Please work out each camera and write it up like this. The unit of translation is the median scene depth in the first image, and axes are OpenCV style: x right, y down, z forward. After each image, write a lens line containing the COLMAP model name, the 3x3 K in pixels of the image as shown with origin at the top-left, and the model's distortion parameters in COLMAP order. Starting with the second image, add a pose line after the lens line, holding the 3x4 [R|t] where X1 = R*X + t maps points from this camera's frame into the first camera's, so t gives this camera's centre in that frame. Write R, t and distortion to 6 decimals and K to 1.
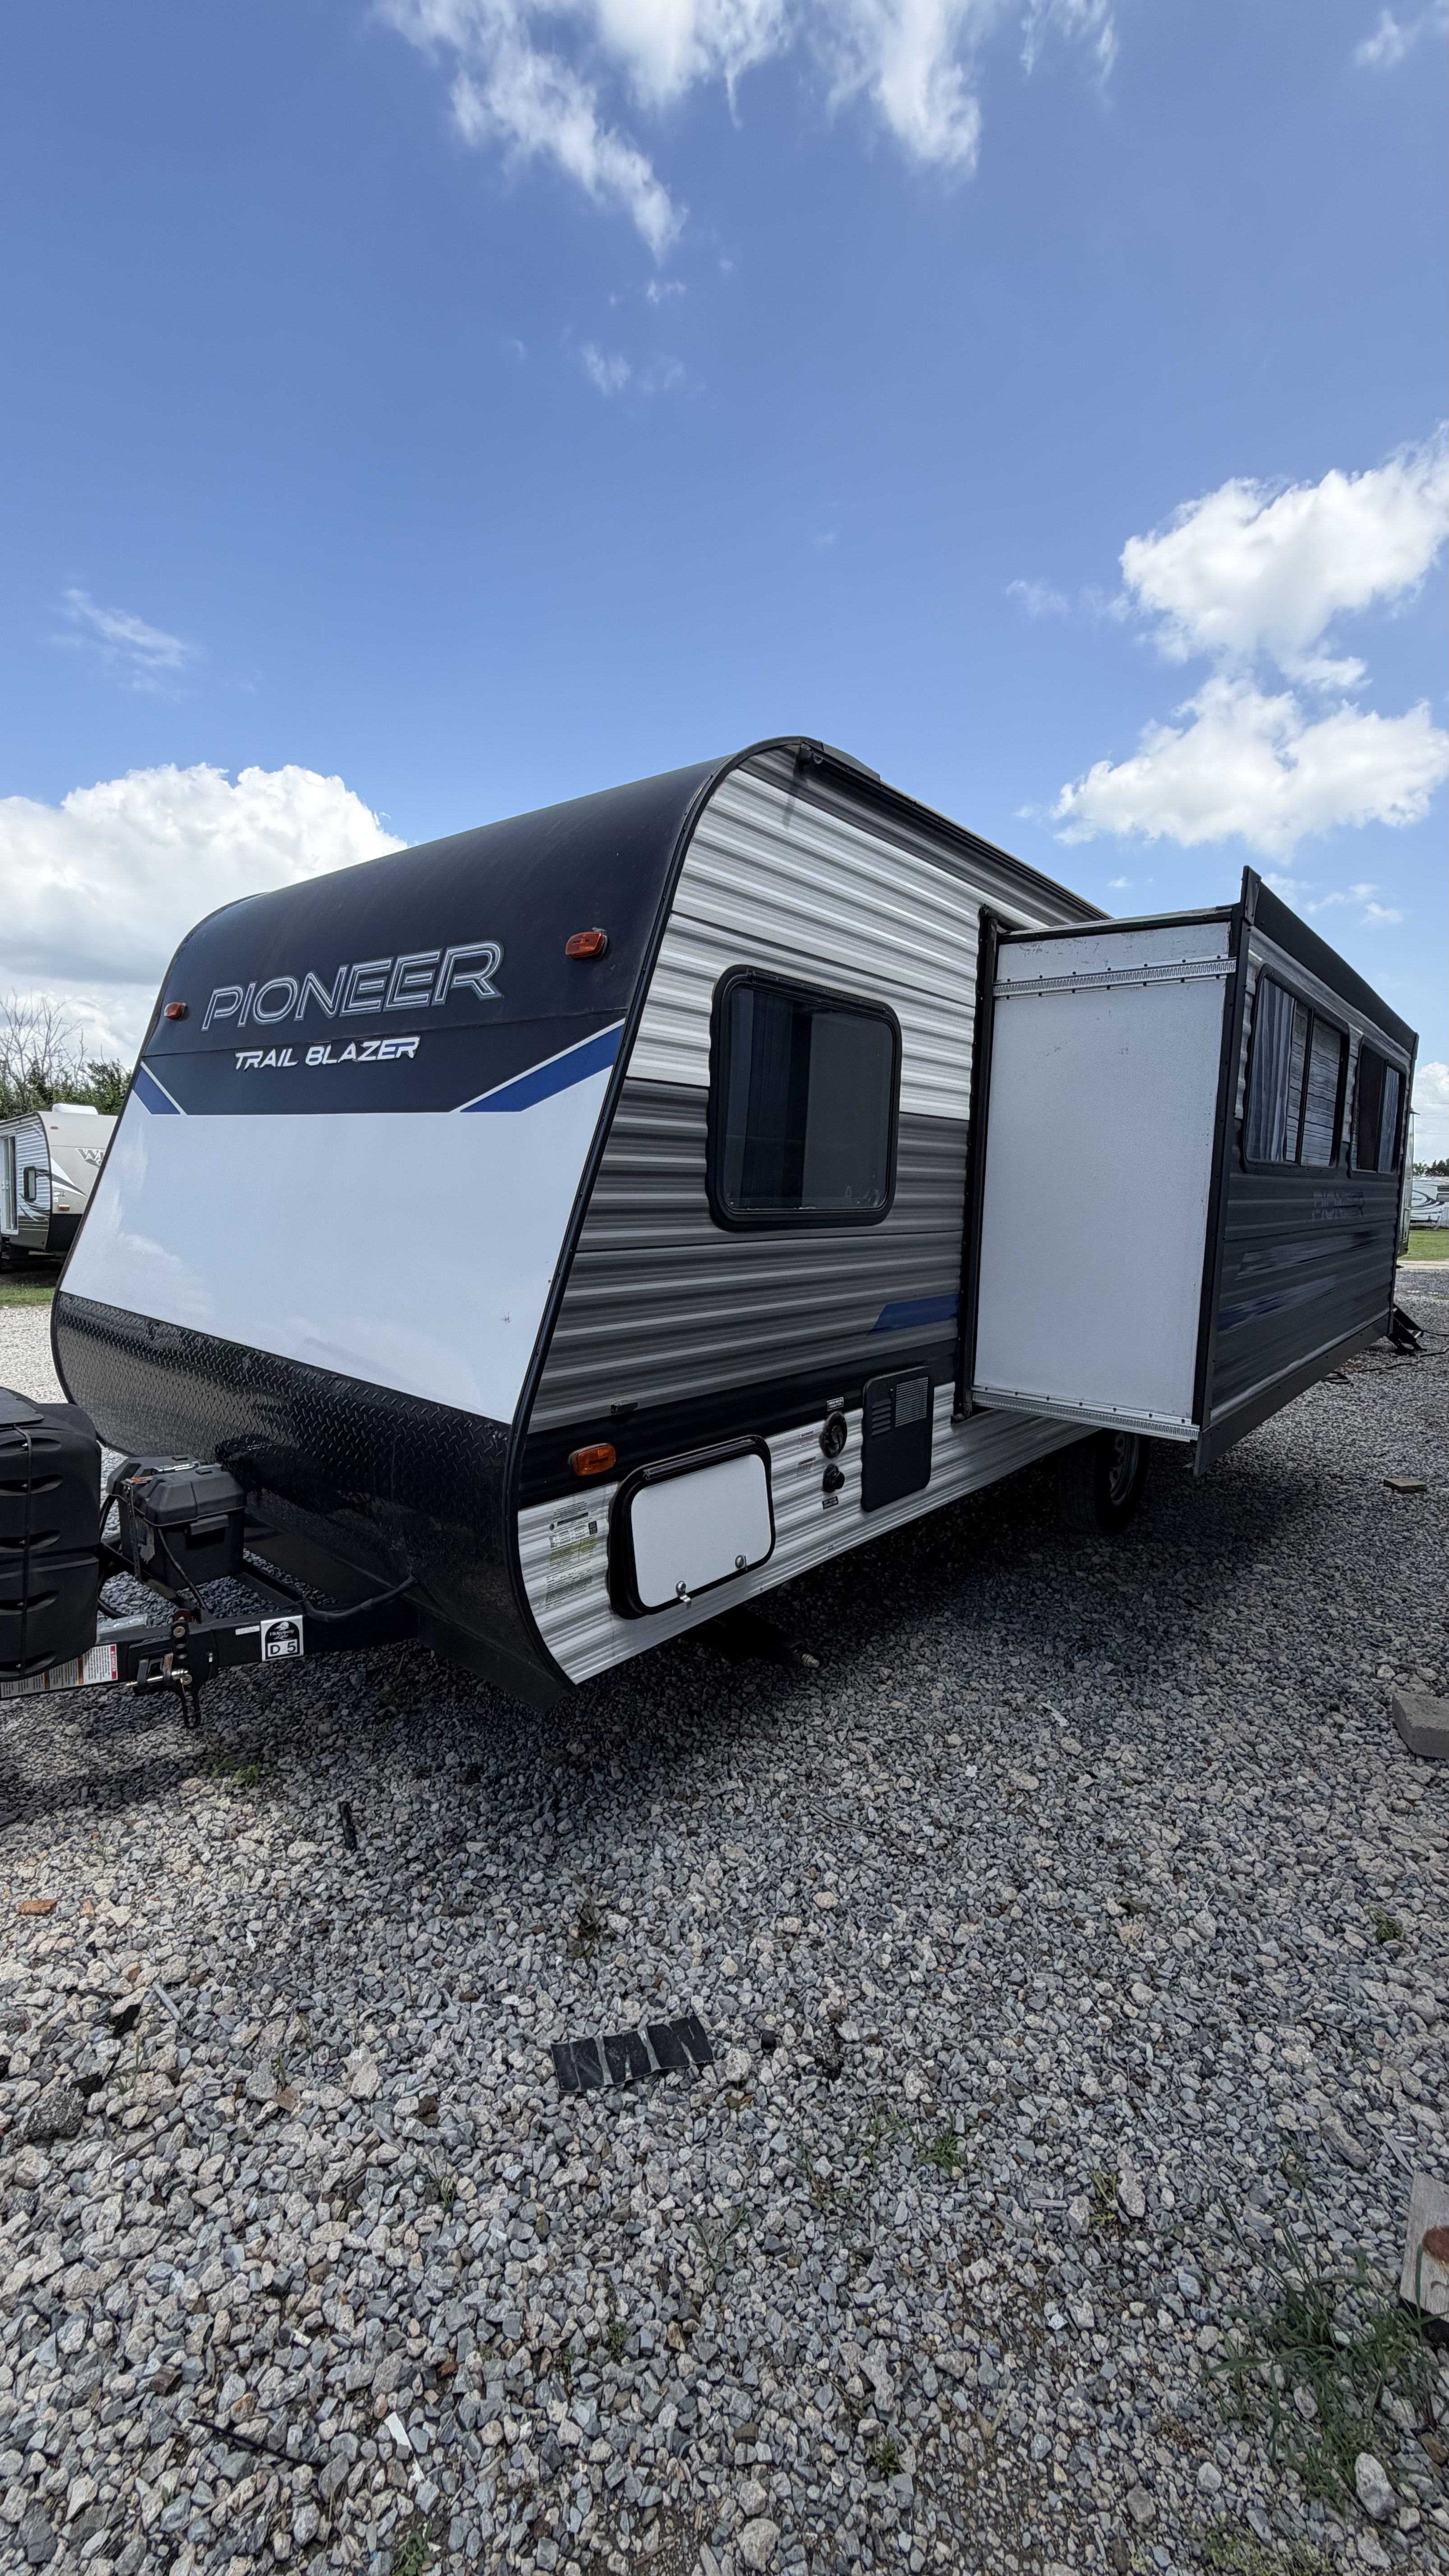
lens RADIAL K [[1040.6, 0, 717.0], [0, 1040.6, 1276.9], [0, 0, 1]] dist [-0.001190, 0.000110]
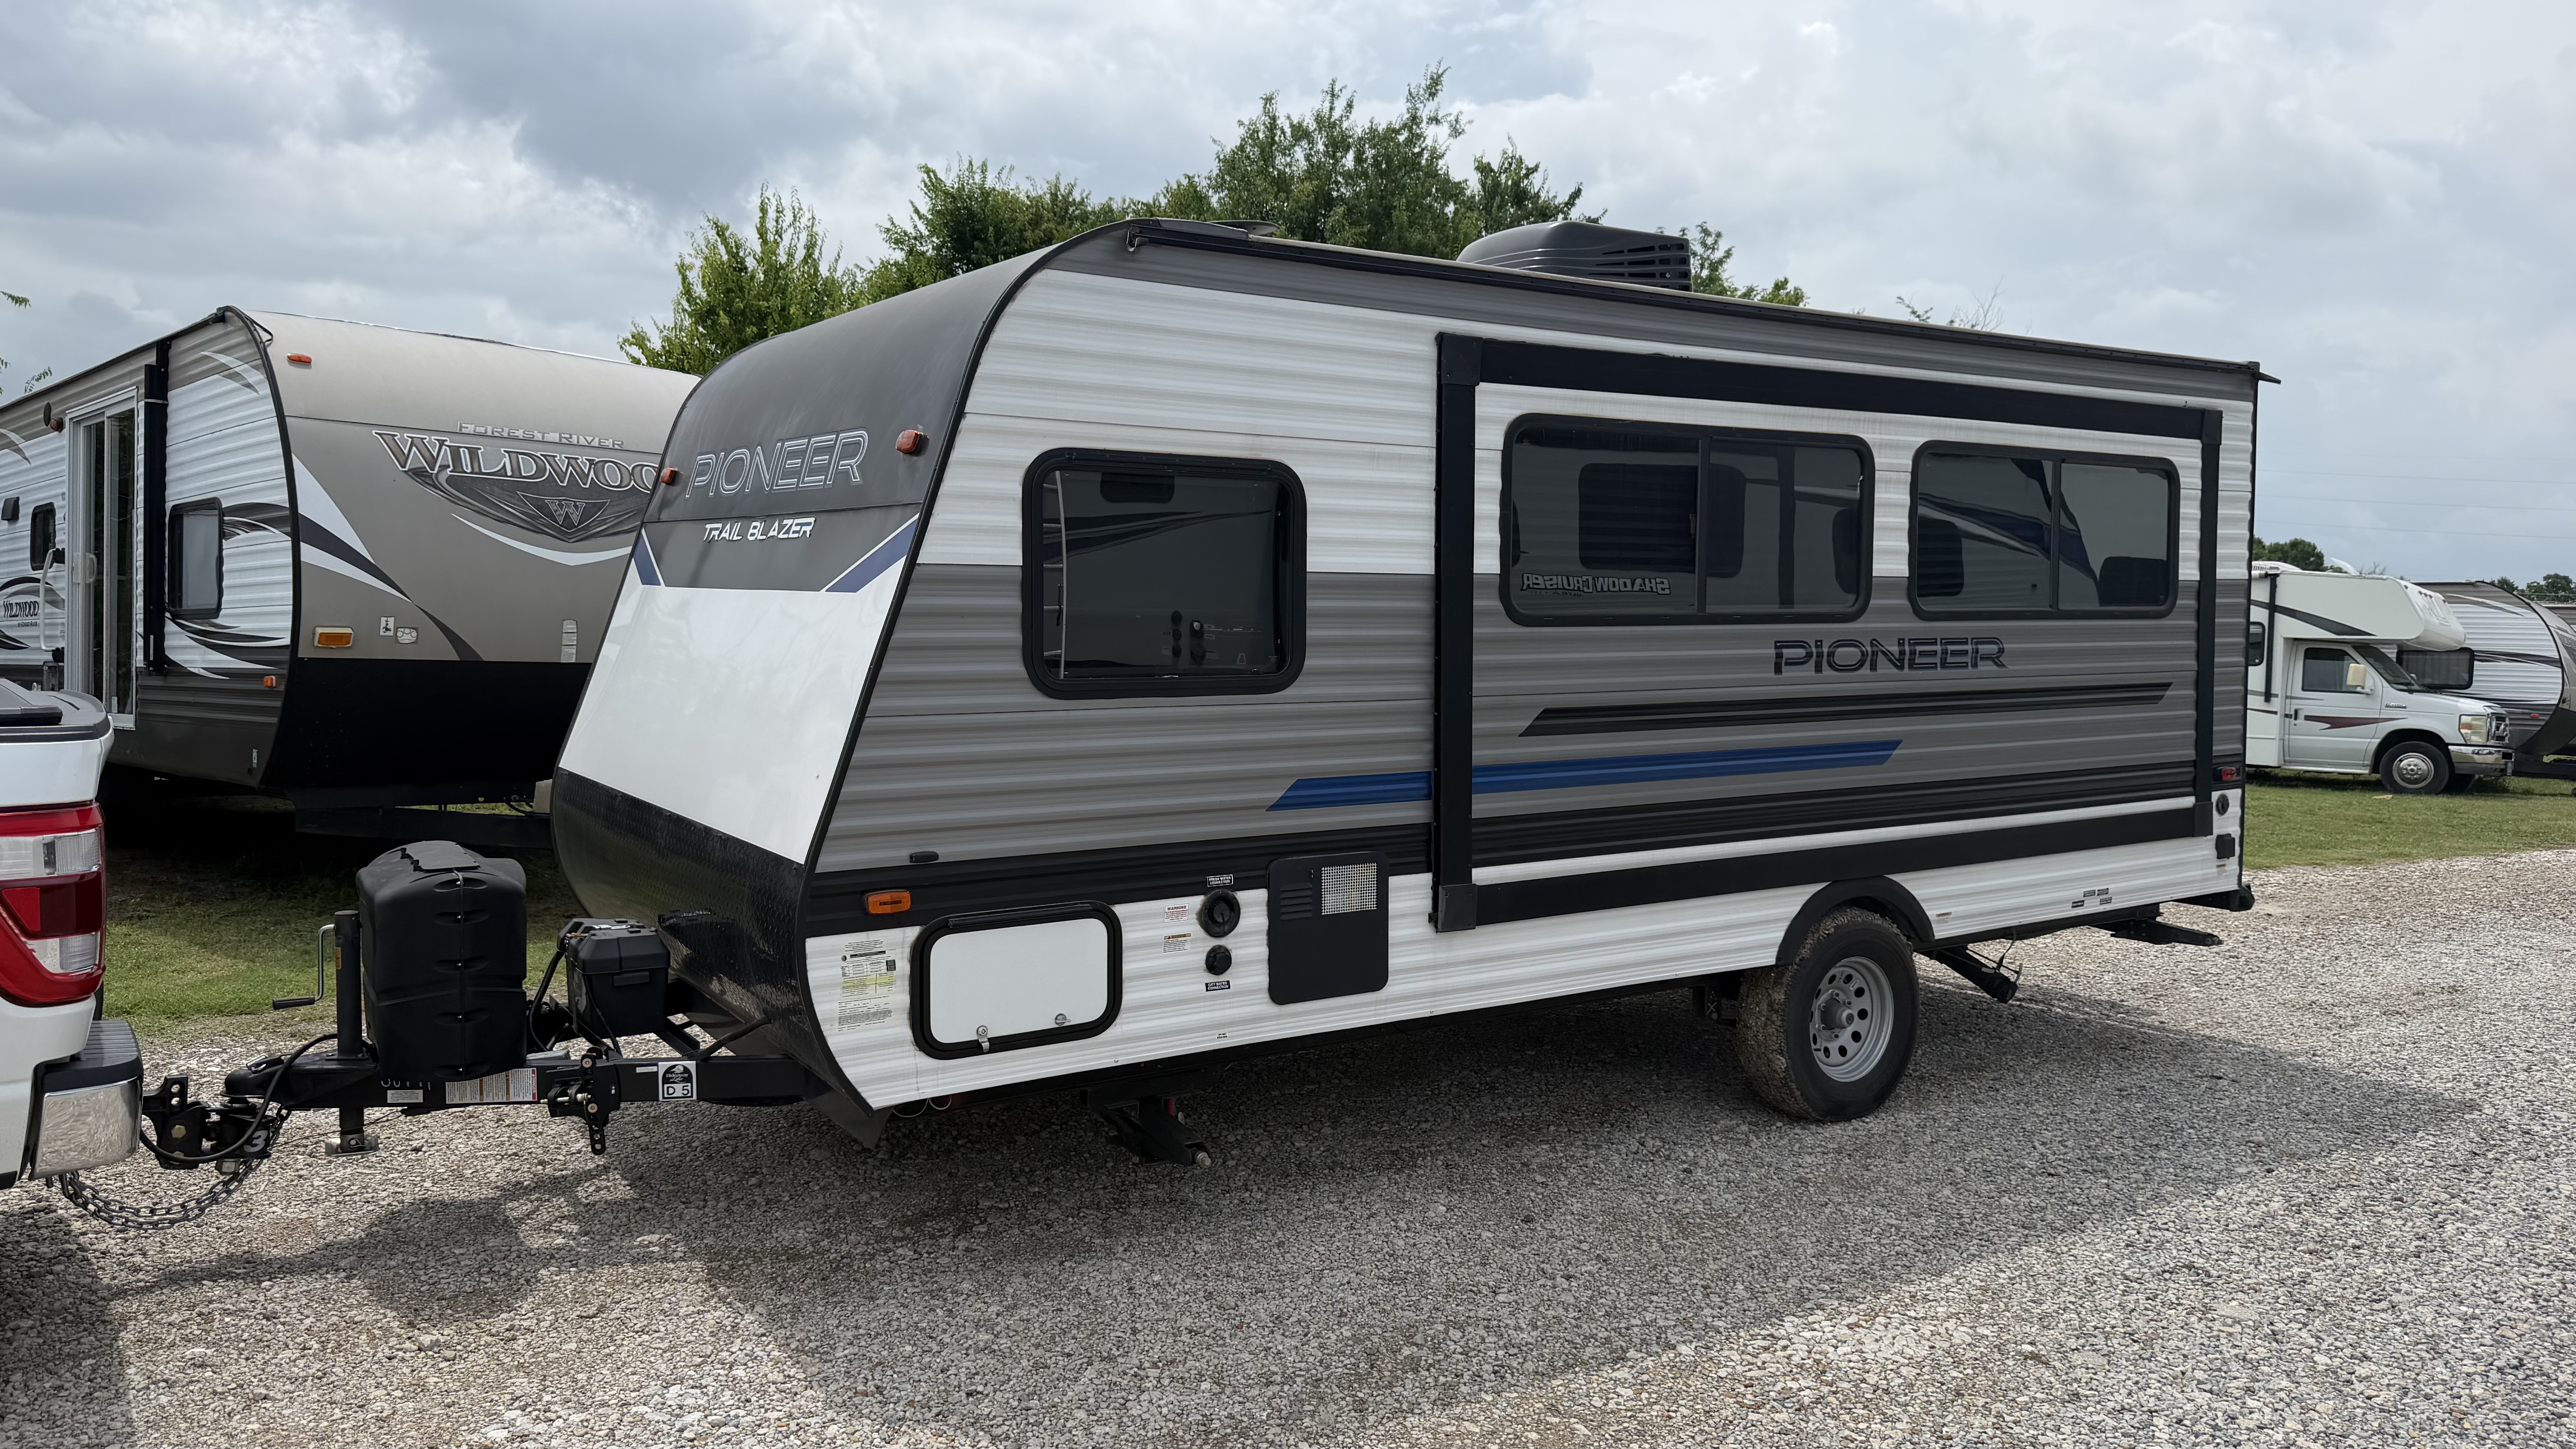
lens RADIAL K [[1797.3, 0, 1291.5], [0, 1797.3, 715.2], [0, 0, 1]] dist [0.078674, -0.002066]
pose [[0.961166, -0.003026, -0.275955, 0.711636], [-0.009188, 0.999035, -0.042958, 0.046111], [0.275818, 0.043825, 0.960210, -0.643995]]
